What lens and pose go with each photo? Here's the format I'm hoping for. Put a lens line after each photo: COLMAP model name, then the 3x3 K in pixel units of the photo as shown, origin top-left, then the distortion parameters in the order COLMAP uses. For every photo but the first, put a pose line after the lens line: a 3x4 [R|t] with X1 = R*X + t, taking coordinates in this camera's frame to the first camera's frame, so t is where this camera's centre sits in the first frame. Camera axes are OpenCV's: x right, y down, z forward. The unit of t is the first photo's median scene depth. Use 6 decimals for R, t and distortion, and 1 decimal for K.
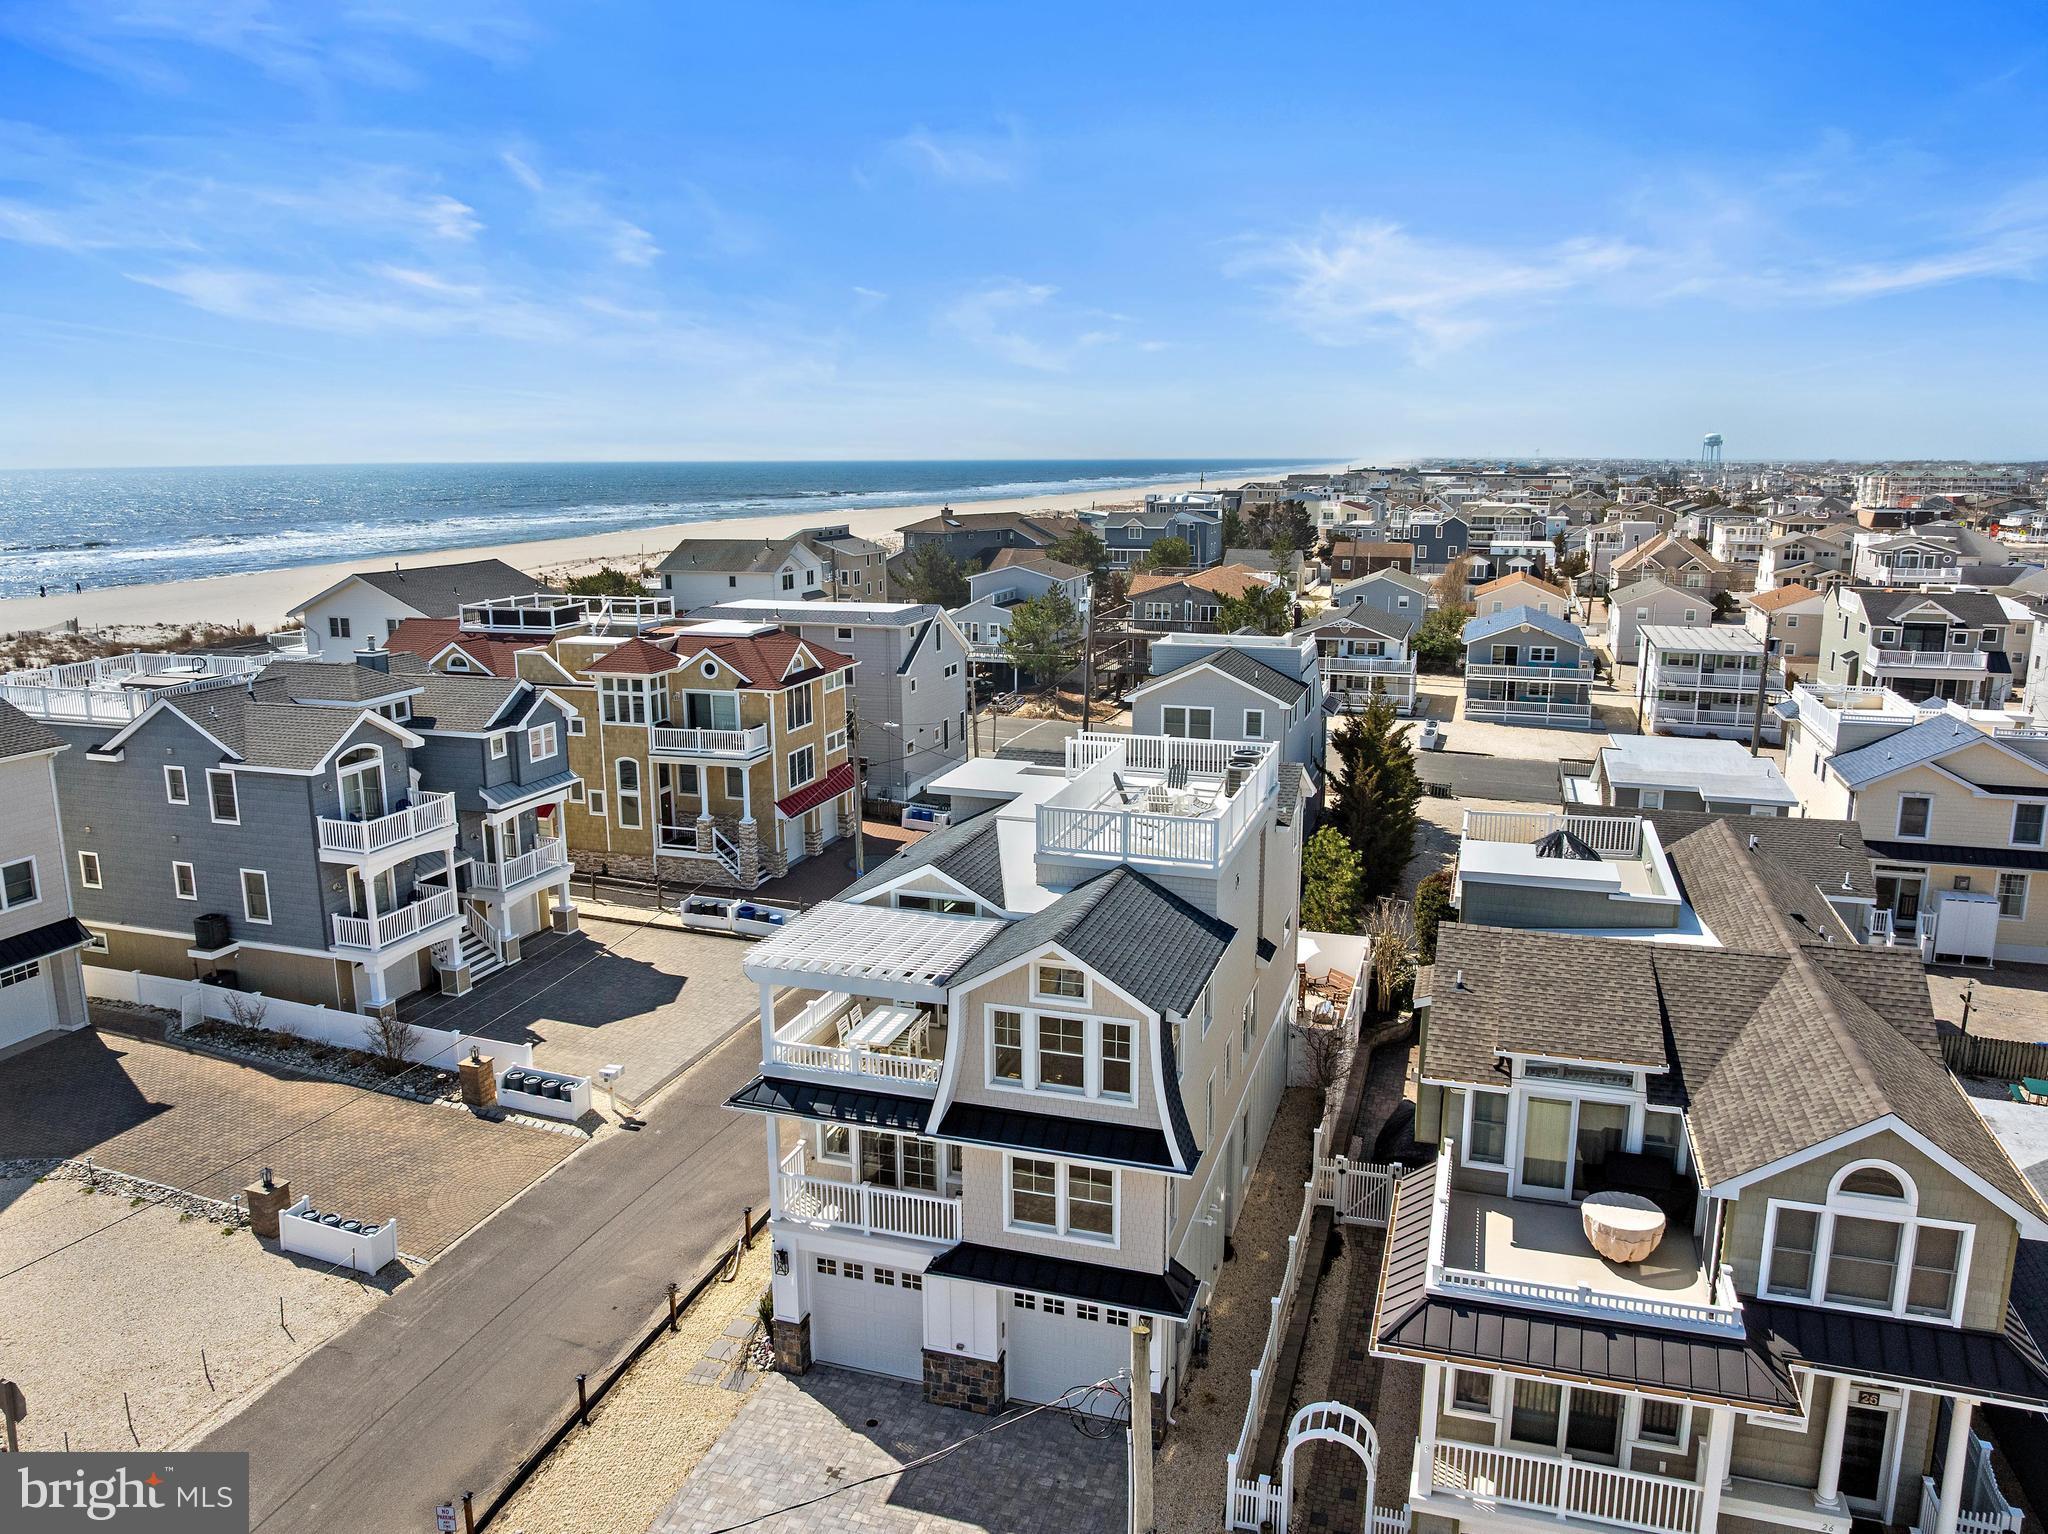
lens RADIAL K [[1449.6, 0, 1029.3], [0, 1449.6, 748.5], [0, 0, 1]] dist [-0.033984, -0.005801]
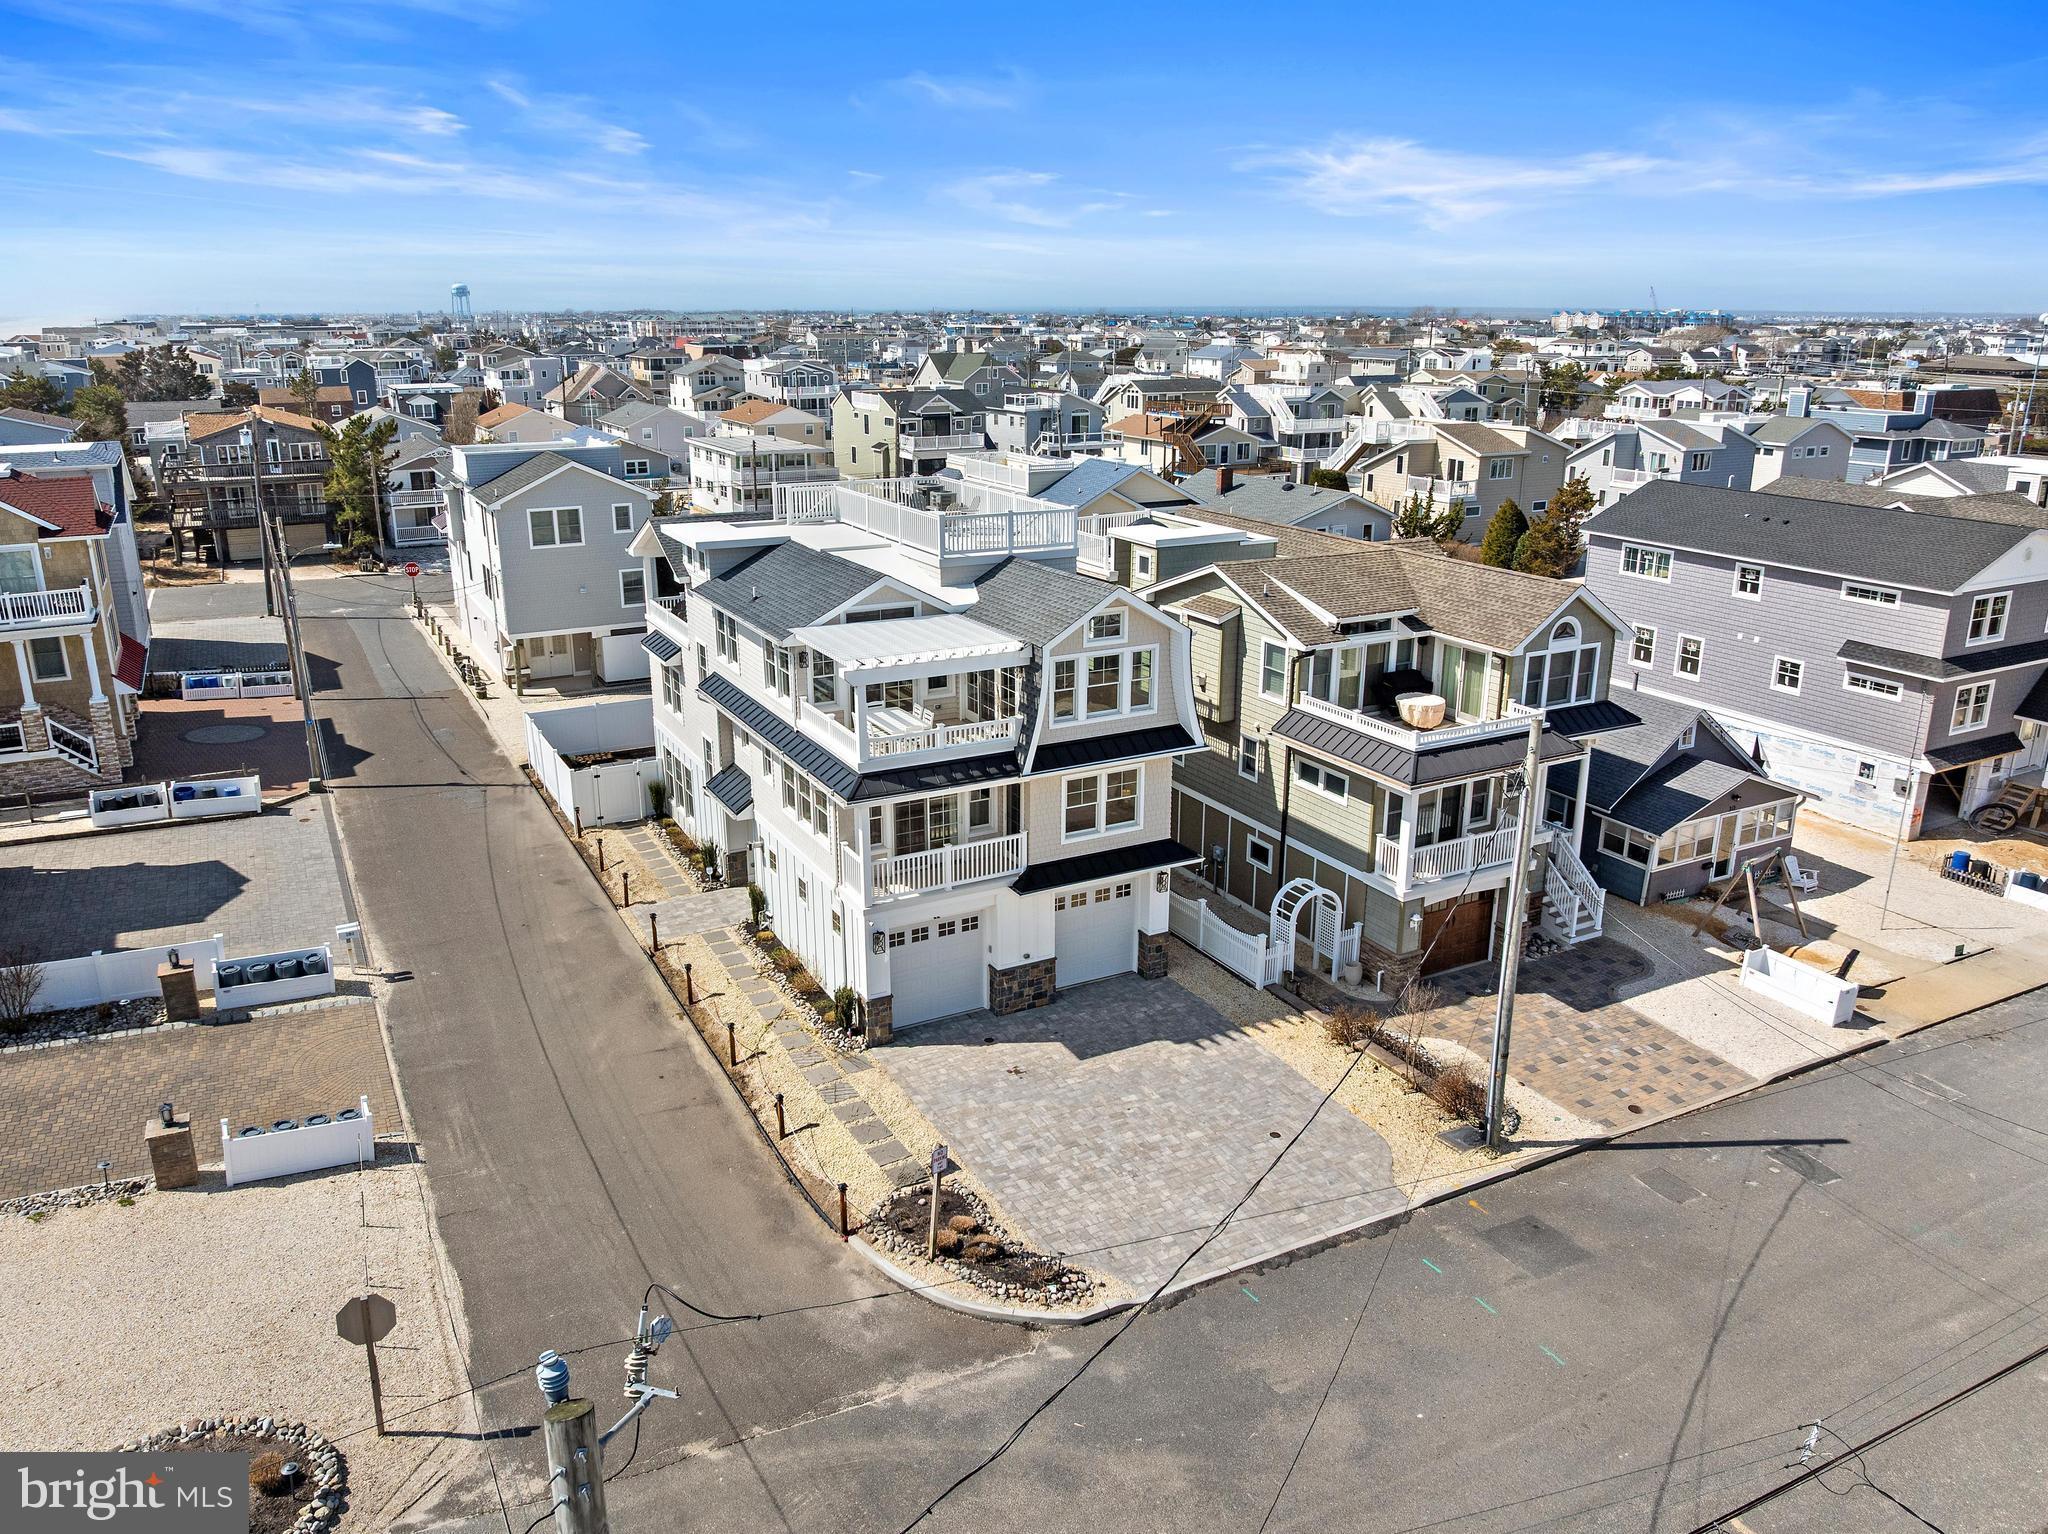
lens RADIAL K [[1467.1, 0, 1023.4], [0, 1467.1, 755.1], [0, 0, 1]] dist [-0.037851, -0.003733]
pose [[0.695408, -0.205912, 0.688482, -0.596251], [0.138098, 0.978504, 0.153165, 0.042535], [-0.705221, -0.011434, 0.708895, 0.091977]]
